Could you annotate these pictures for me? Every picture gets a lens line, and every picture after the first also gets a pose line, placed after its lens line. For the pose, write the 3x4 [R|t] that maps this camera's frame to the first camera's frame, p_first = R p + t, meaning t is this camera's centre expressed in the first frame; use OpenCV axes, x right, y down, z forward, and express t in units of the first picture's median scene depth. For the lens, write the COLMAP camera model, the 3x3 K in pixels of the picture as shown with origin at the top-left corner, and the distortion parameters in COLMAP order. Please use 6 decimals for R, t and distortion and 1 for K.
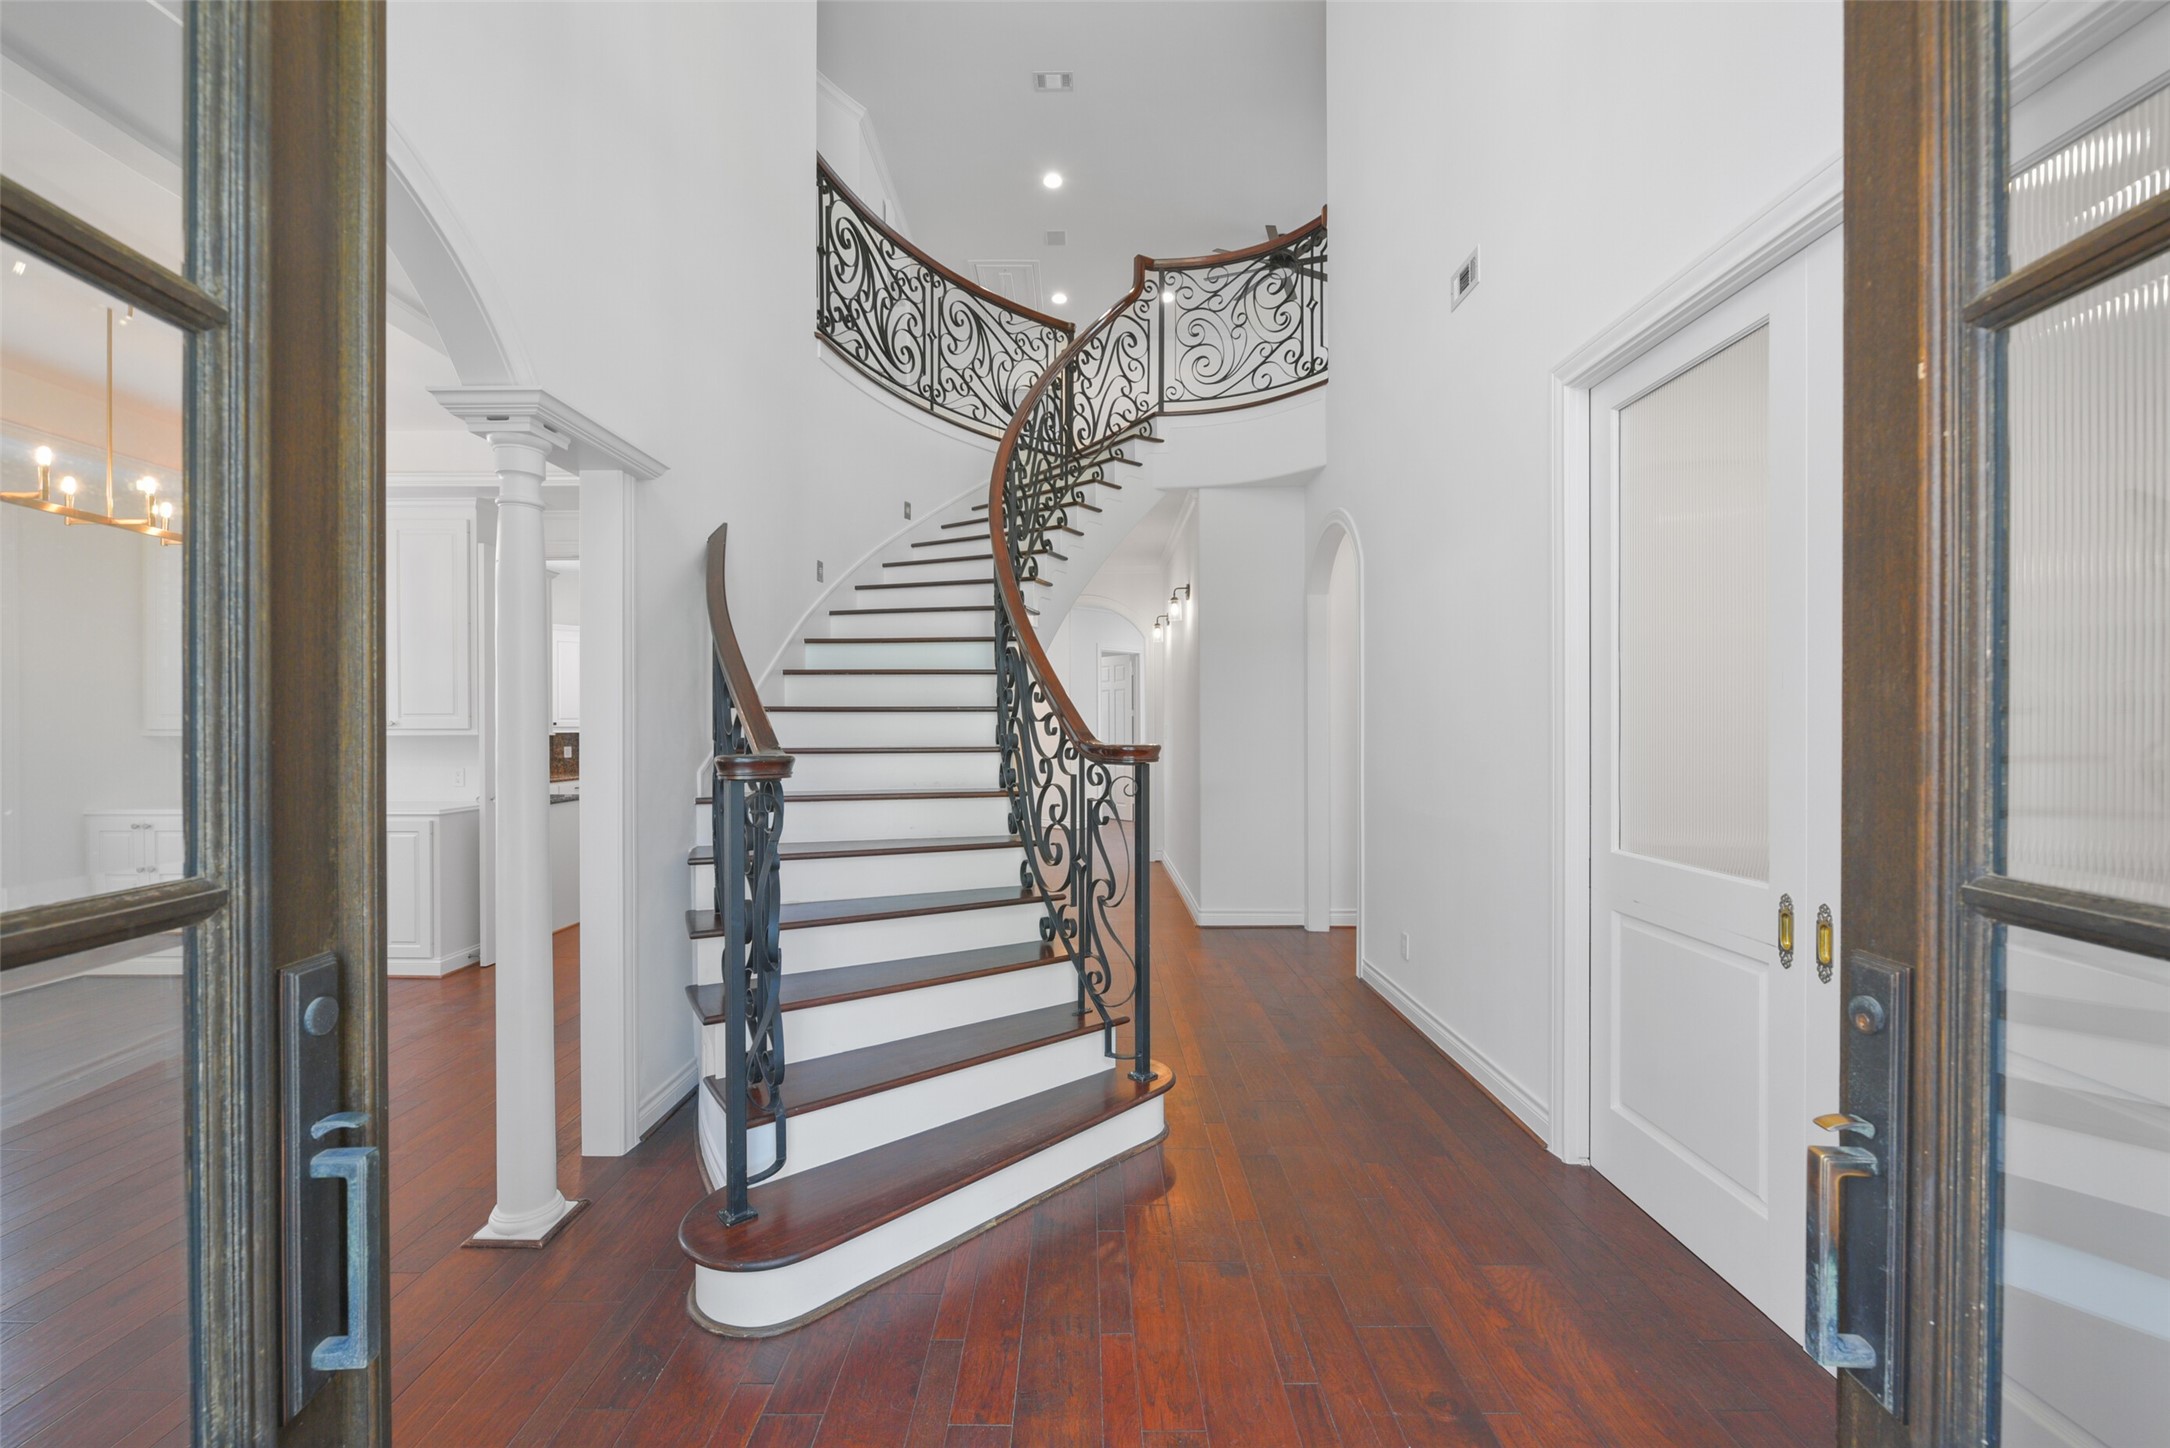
lens RADIAL K [[872.0, 0, 1057.4], [0, 872.0, 731.3], [0, 0, 1]] dist [0.007886, -0.003008]
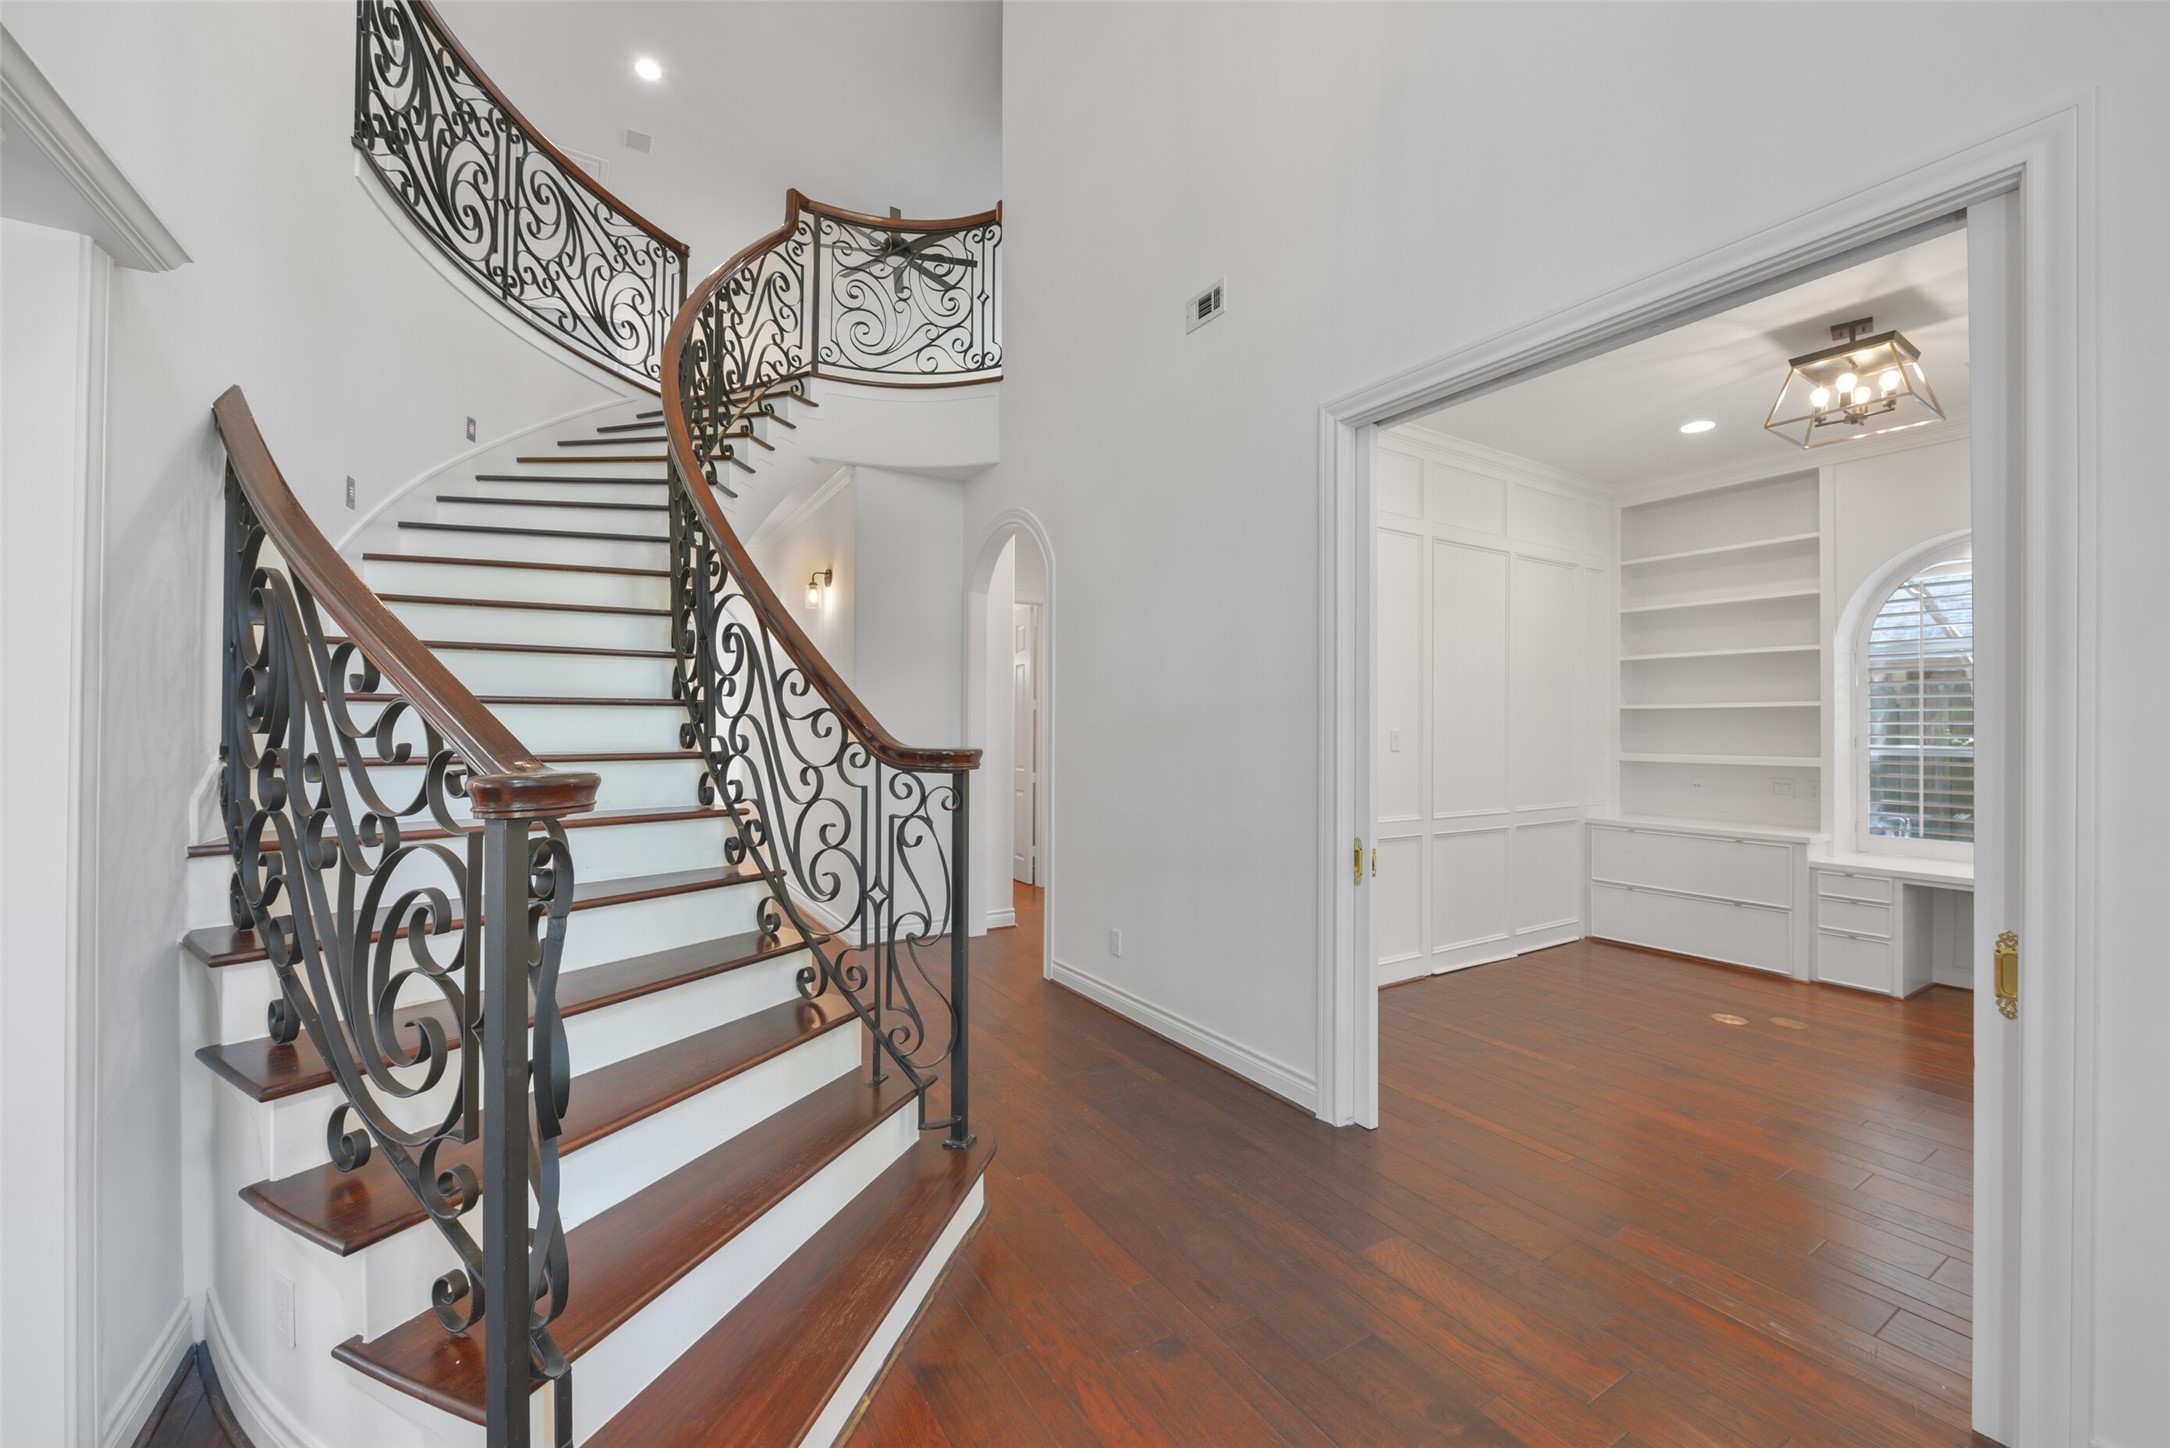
lens RADIAL K [[872.0, 0, 1080.1], [0, 872.0, 715.6], [0, 0, 1]] dist [0.007886, -0.003008]
pose [[0.844490, 0.010174, 0.535475, -0.139282], [-0.001362, 0.999857, -0.016850, -0.001266], [-0.535570, 0.013500, 0.844383, 0.118210]]
